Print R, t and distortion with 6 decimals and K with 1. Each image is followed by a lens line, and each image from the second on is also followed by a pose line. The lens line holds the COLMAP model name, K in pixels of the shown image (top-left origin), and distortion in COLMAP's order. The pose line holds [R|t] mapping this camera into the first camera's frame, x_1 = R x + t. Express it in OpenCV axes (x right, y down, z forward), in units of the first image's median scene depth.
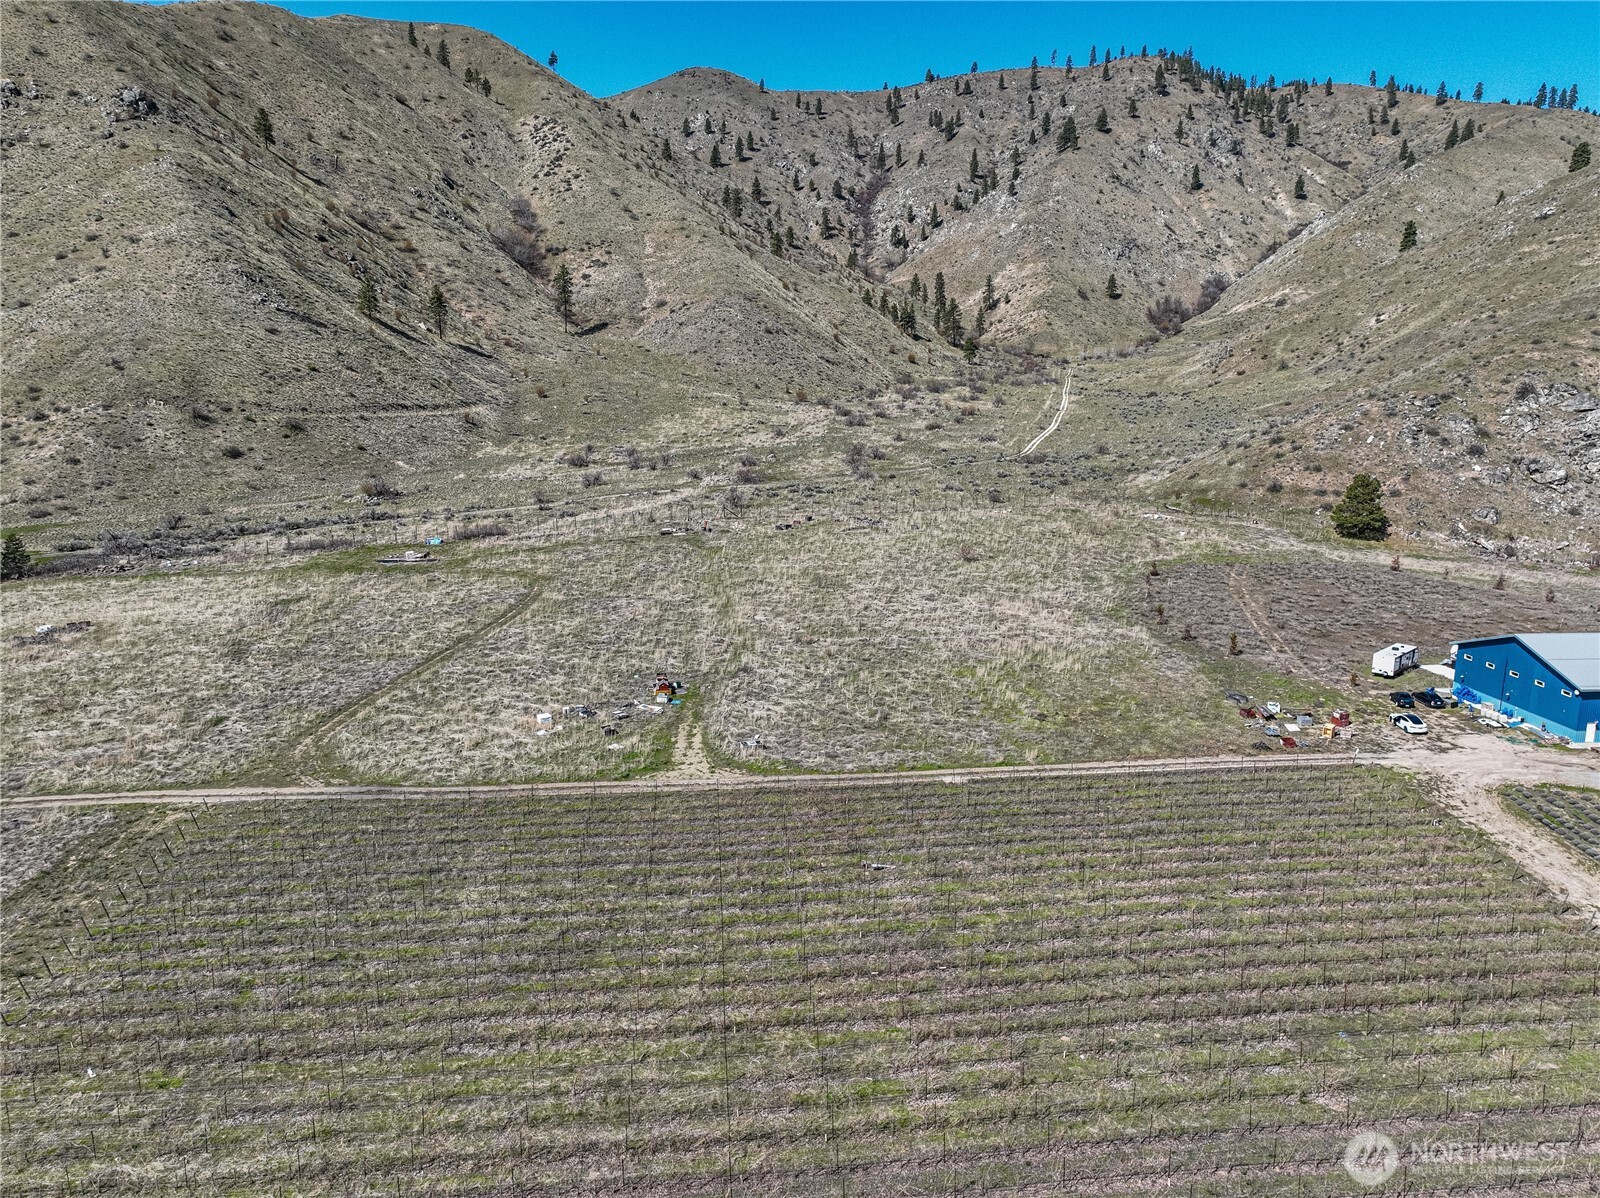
lens RADIAL K [[1126.7, 0, 804.8], [0, 1126.7, 595.1], [0, 0, 1]] dist [-0.000440, 0.016811]
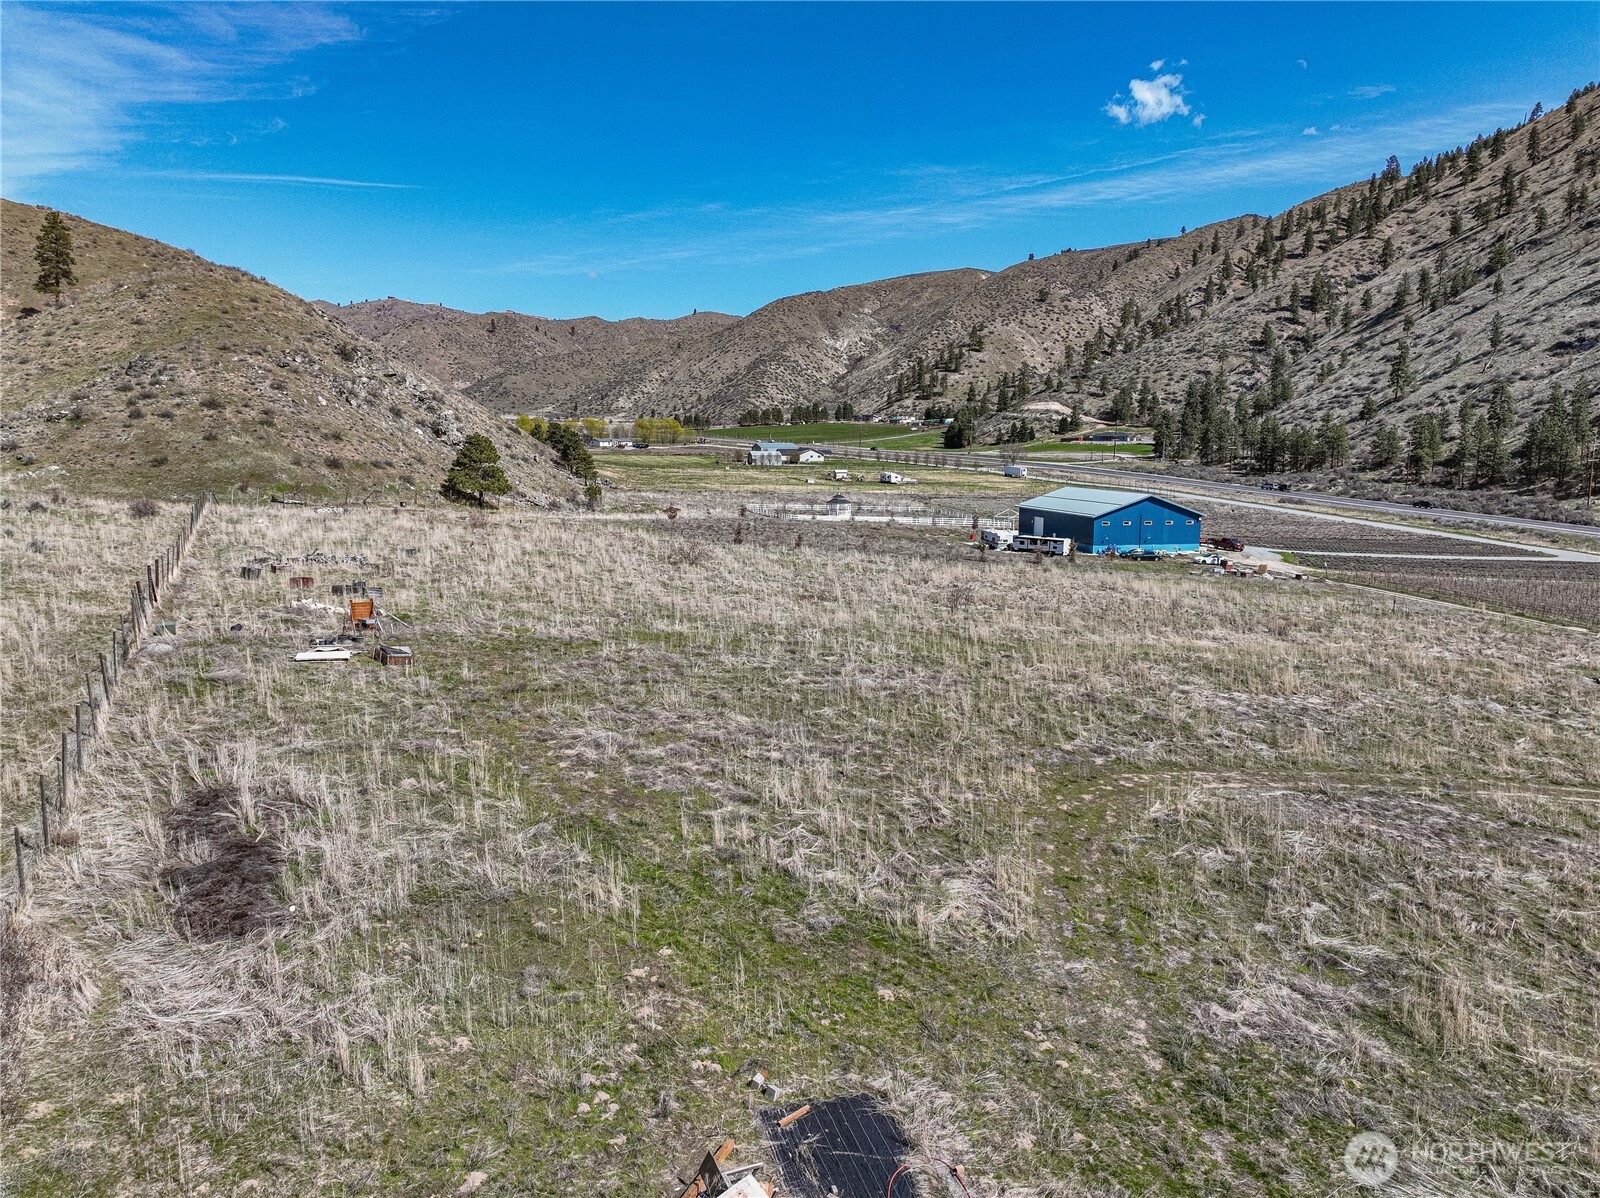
lens RADIAL K [[1126.7, 0, 805.9], [0, 1126.7, 591.0], [0, 0, 1]] dist [-0.000440, 0.016811]
pose [[-0.165987, -0.145395, 0.975351, -0.165110], [0.179350, 0.968124, 0.174840, -0.040734], [-0.969681, 0.203950, -0.134619, 0.380440]]
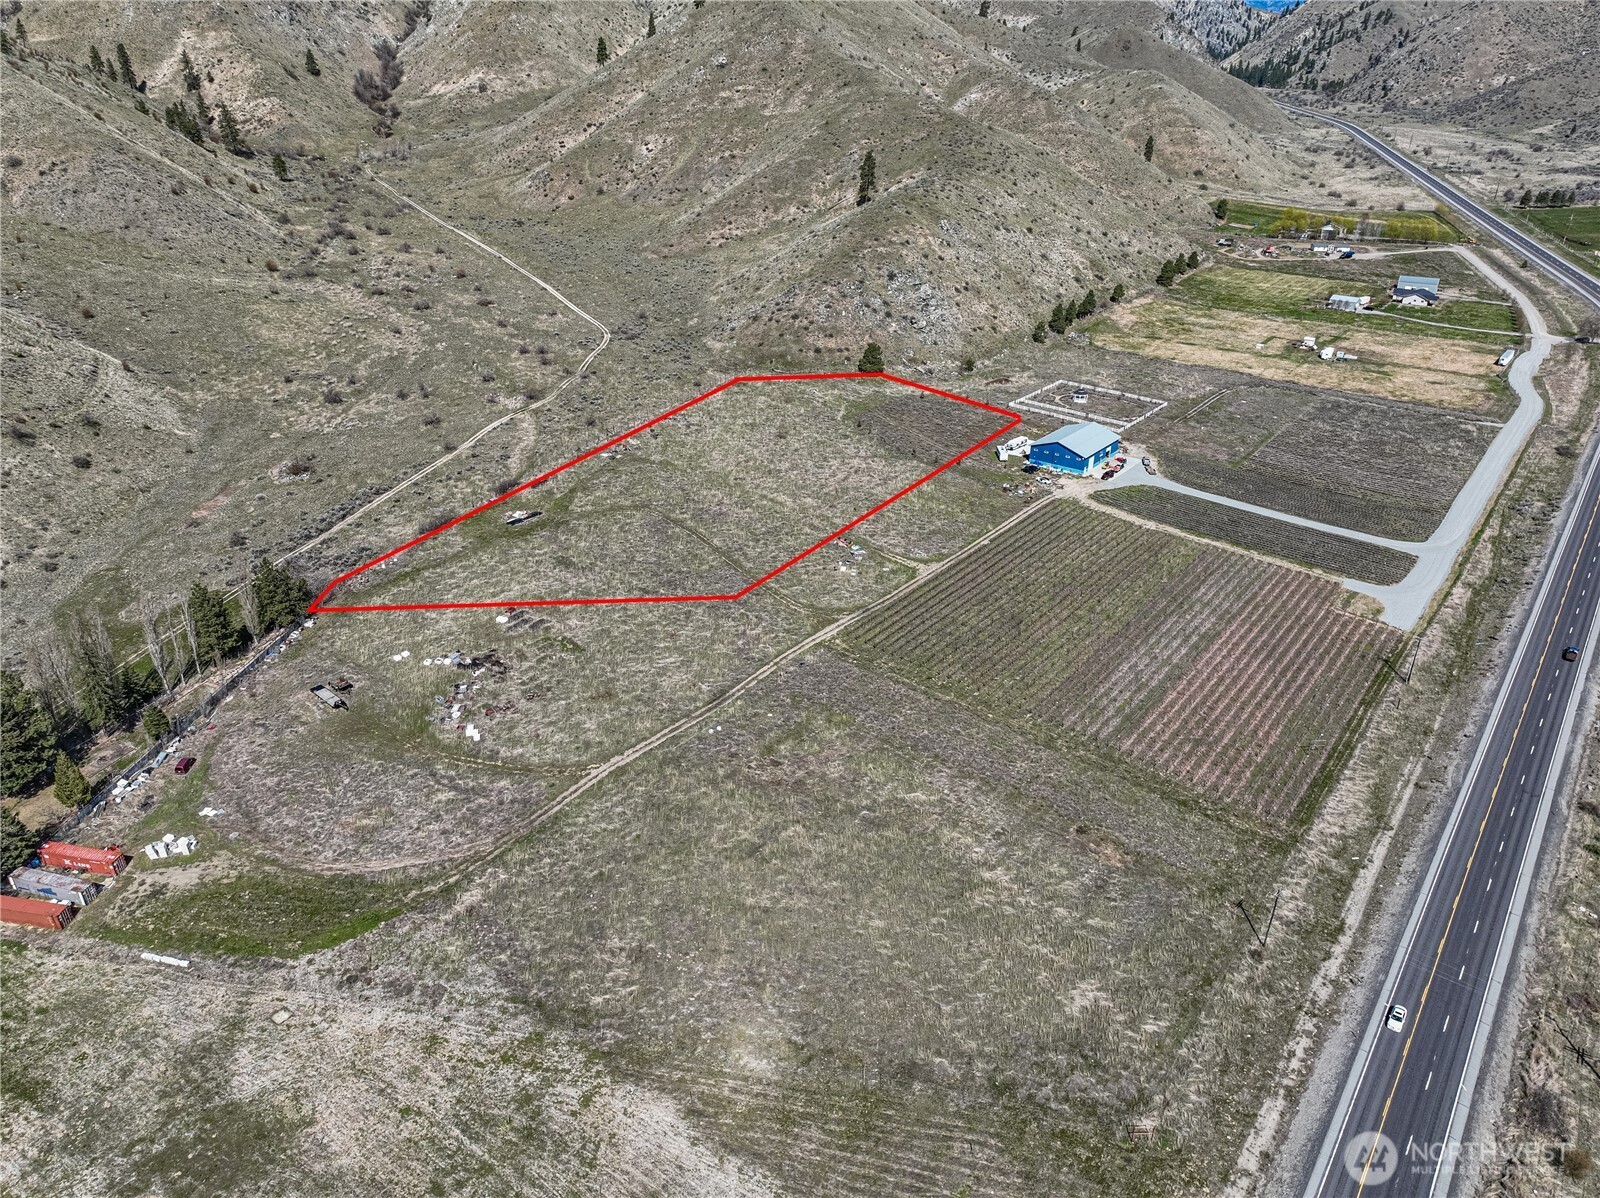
lens RADIAL K [[1126.7, 0, 806.8], [0, 1126.7, 593.0], [0, 0, 1]] dist [-0.000440, 0.016811]
pose [[0.681111, -0.316450, 0.660263, -0.431647], [0.136642, 0.940872, 0.309983, -0.136348], [-0.719317, -0.120914, 0.684078, -0.133665]]
